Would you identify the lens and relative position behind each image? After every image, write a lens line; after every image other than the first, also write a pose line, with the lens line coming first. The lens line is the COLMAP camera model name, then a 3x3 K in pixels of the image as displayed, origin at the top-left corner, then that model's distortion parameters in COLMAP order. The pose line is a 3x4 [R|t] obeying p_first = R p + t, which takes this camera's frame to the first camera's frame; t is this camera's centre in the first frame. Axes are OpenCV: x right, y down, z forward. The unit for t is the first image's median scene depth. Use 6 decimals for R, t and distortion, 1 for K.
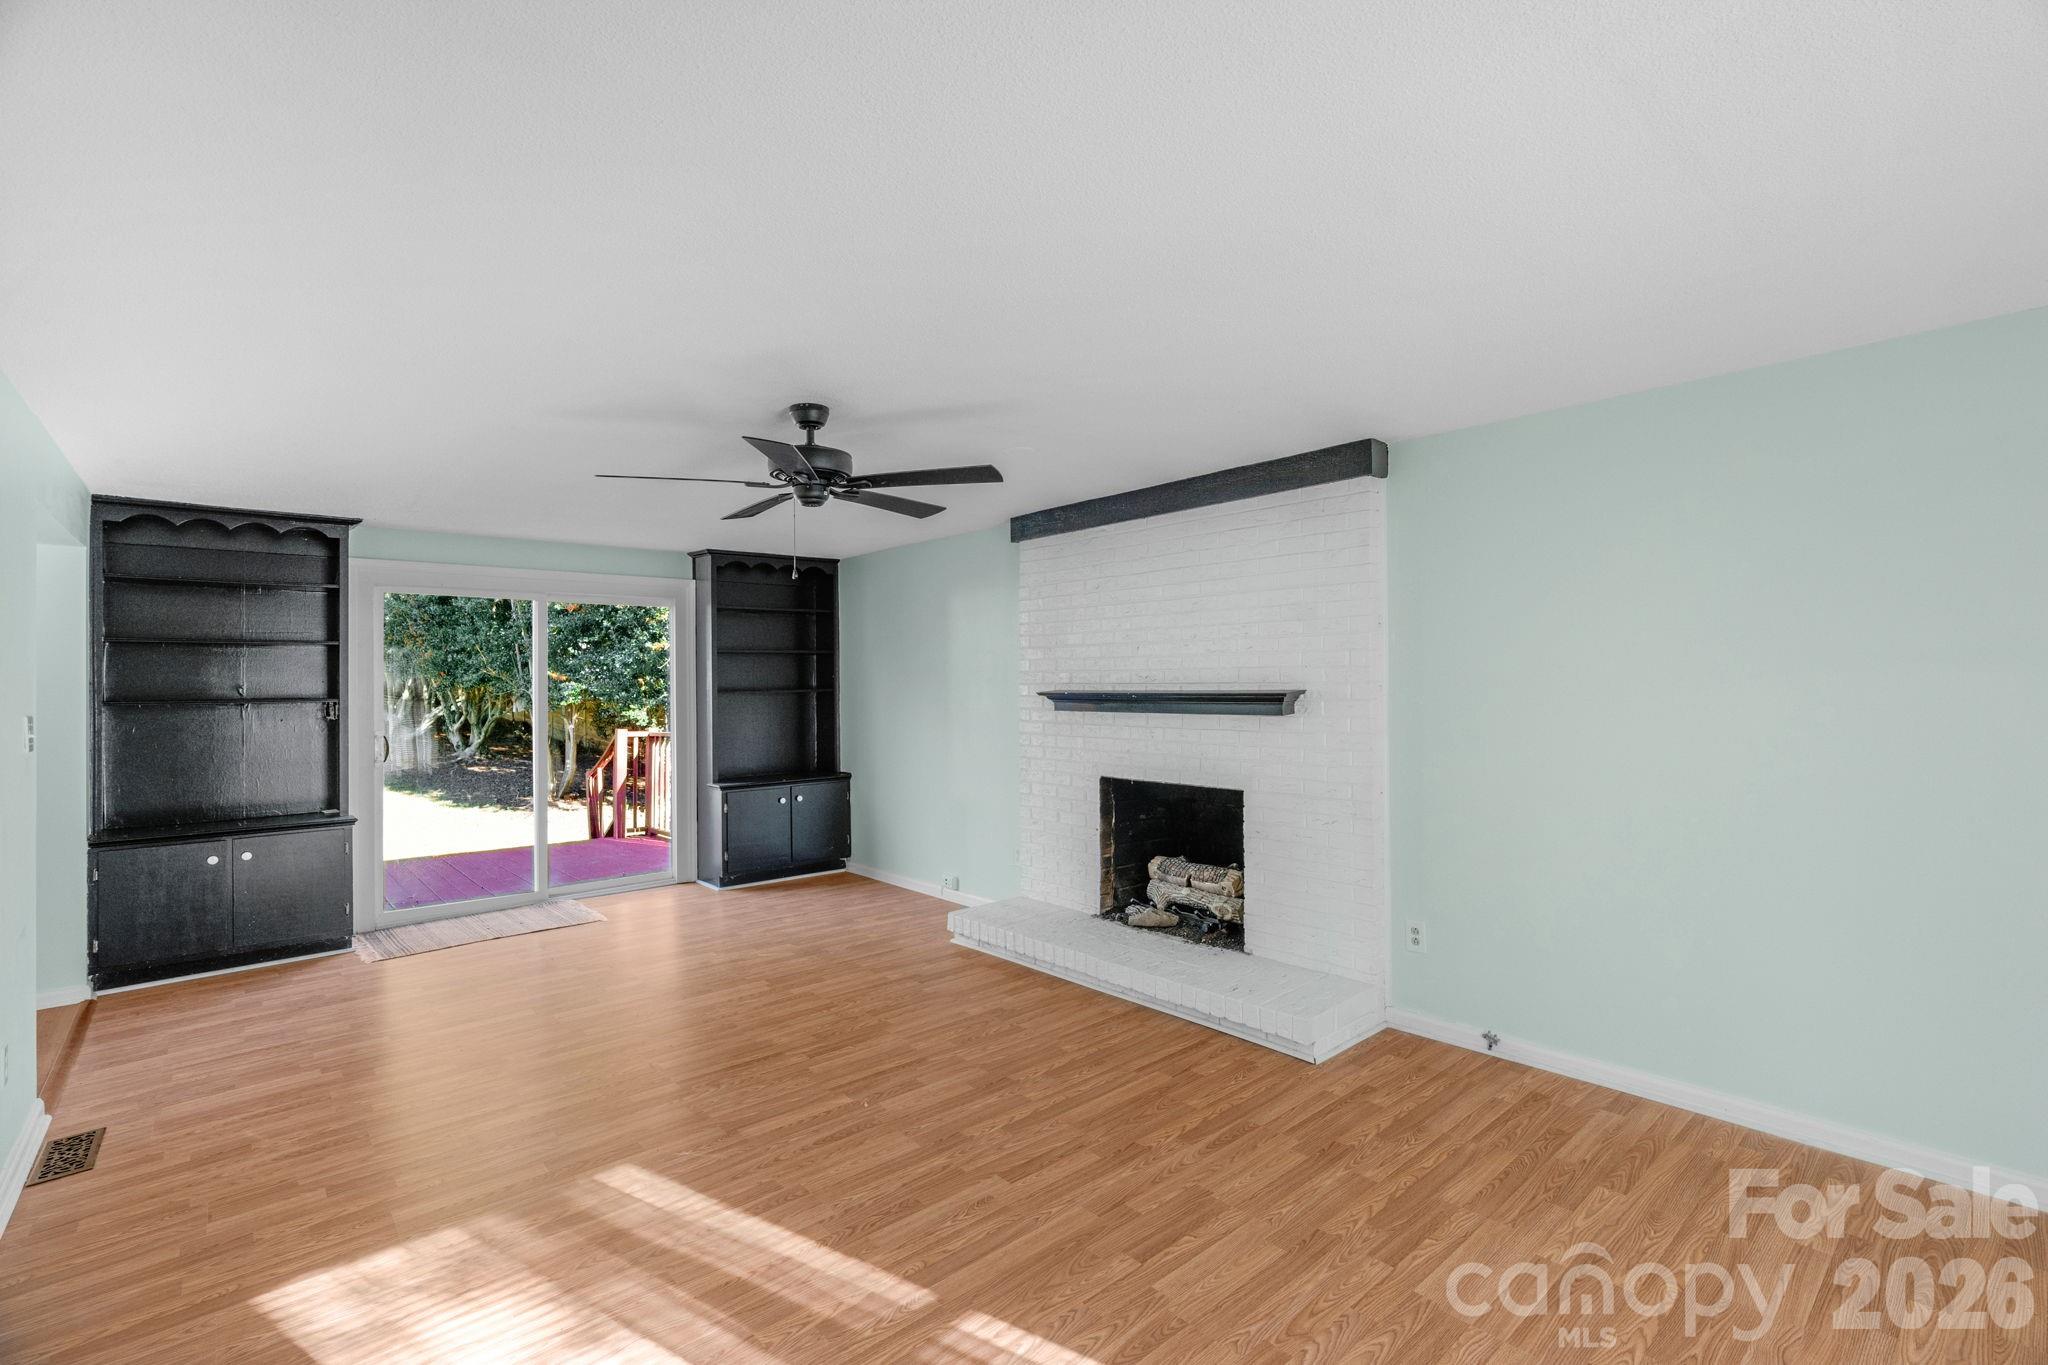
lens RADIAL K [[914.4, 0, 1074.5], [0, 914.4, 681.9], [0, 0, 1]] dist [0.001723, 0.000811]
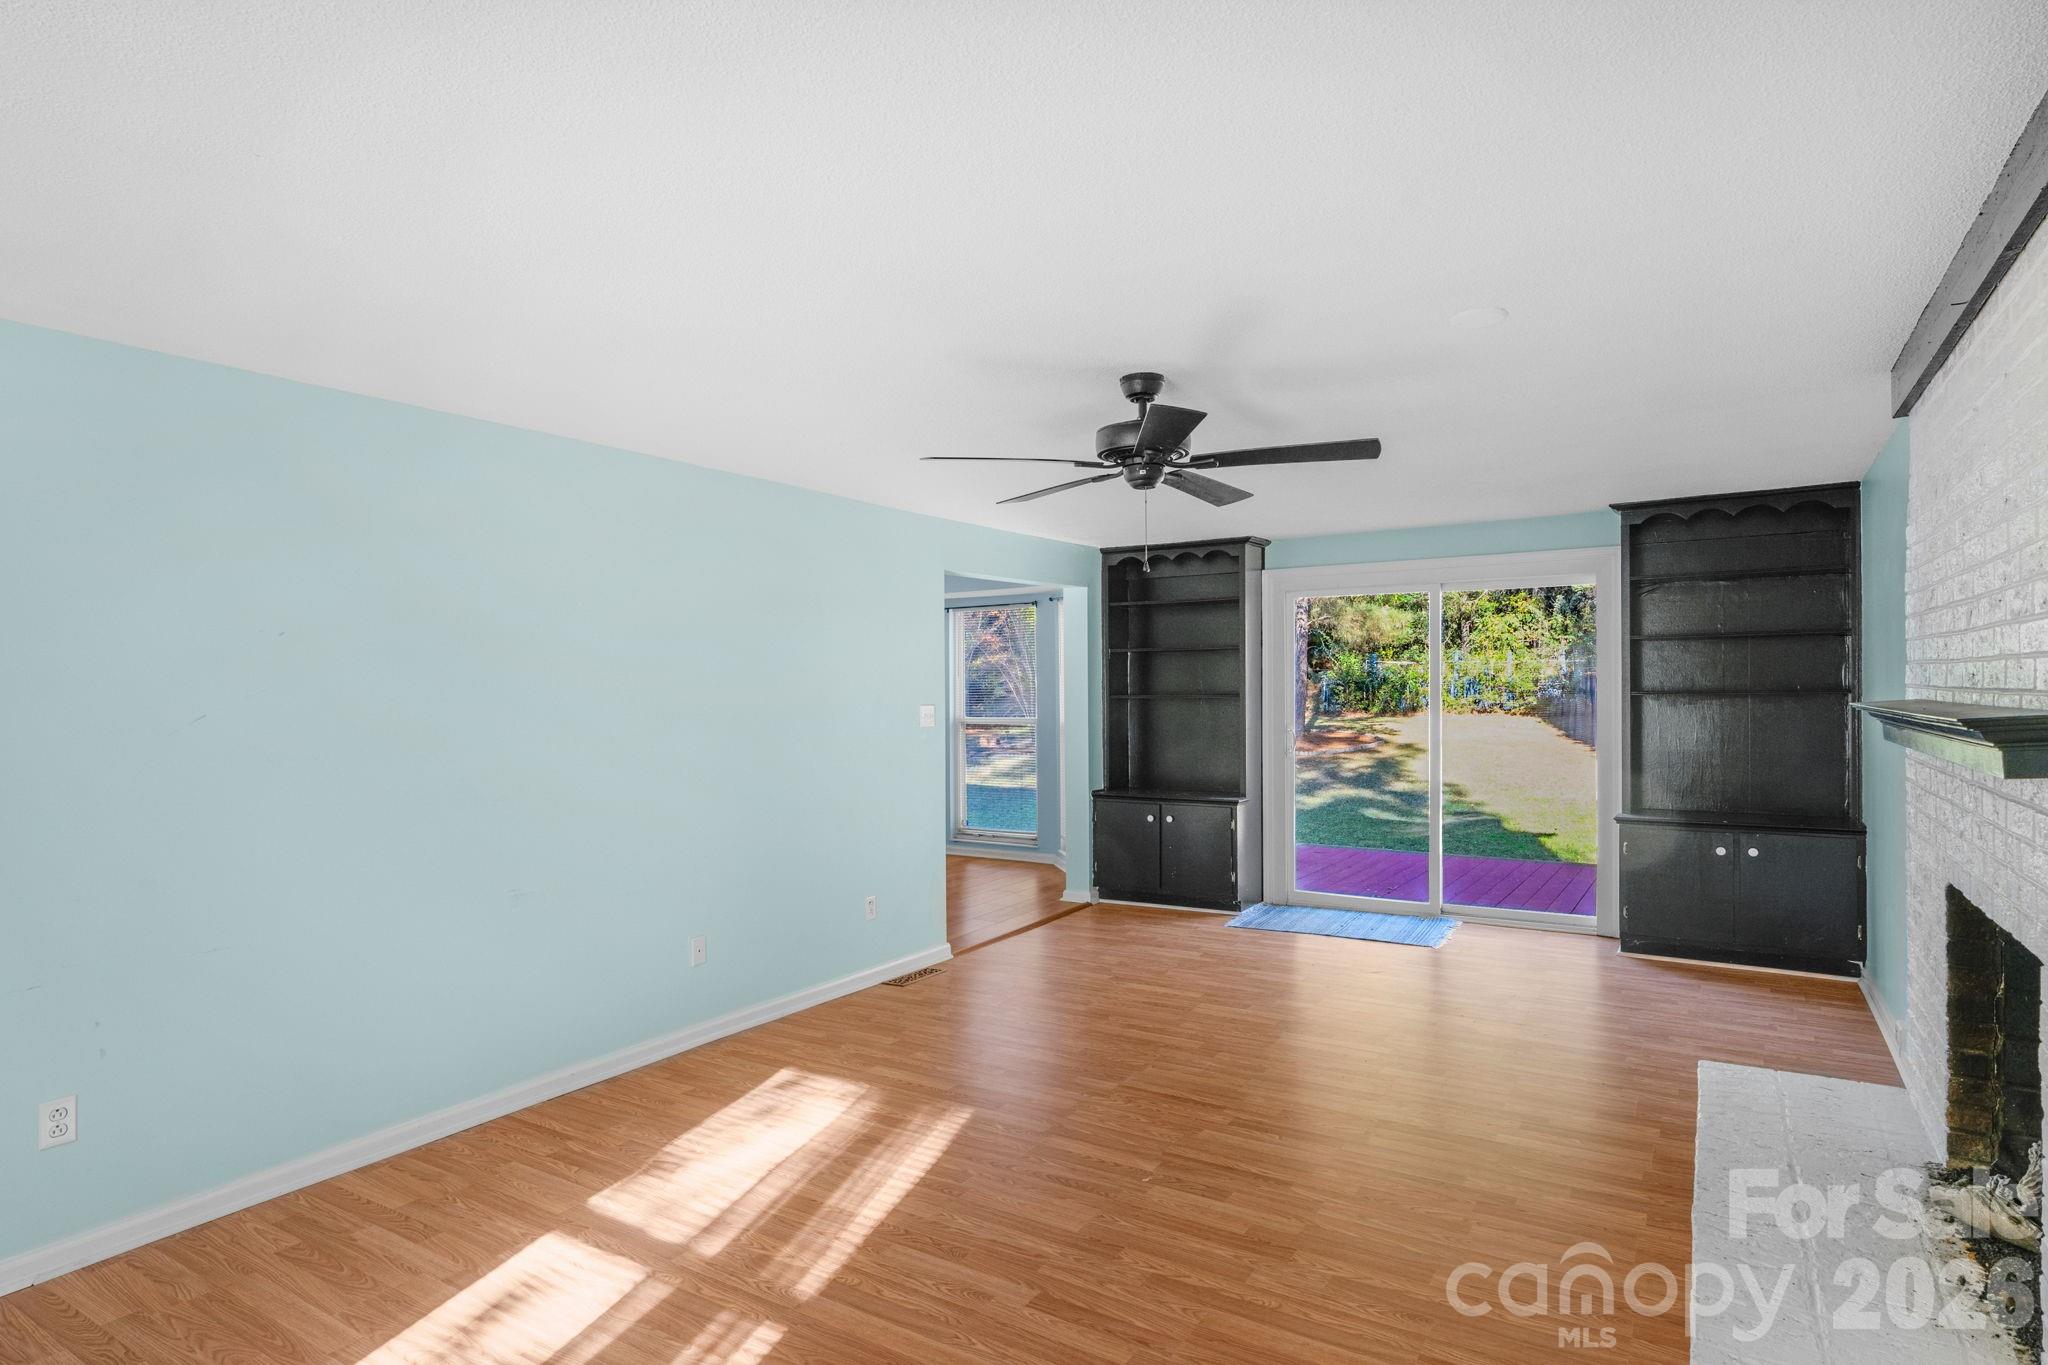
lens RADIAL K [[1075.6, 0, 1024.0], [0, 1075.6, 682.5], [0, 0, 1]] dist [-0.004334, 0.001306]
pose [[0.268020, 0.002776, -0.963409, 0.695984], [0.006343, 0.999969, 0.004646, -0.007628], [0.963392, -0.007356, 0.267995, 0.613642]]
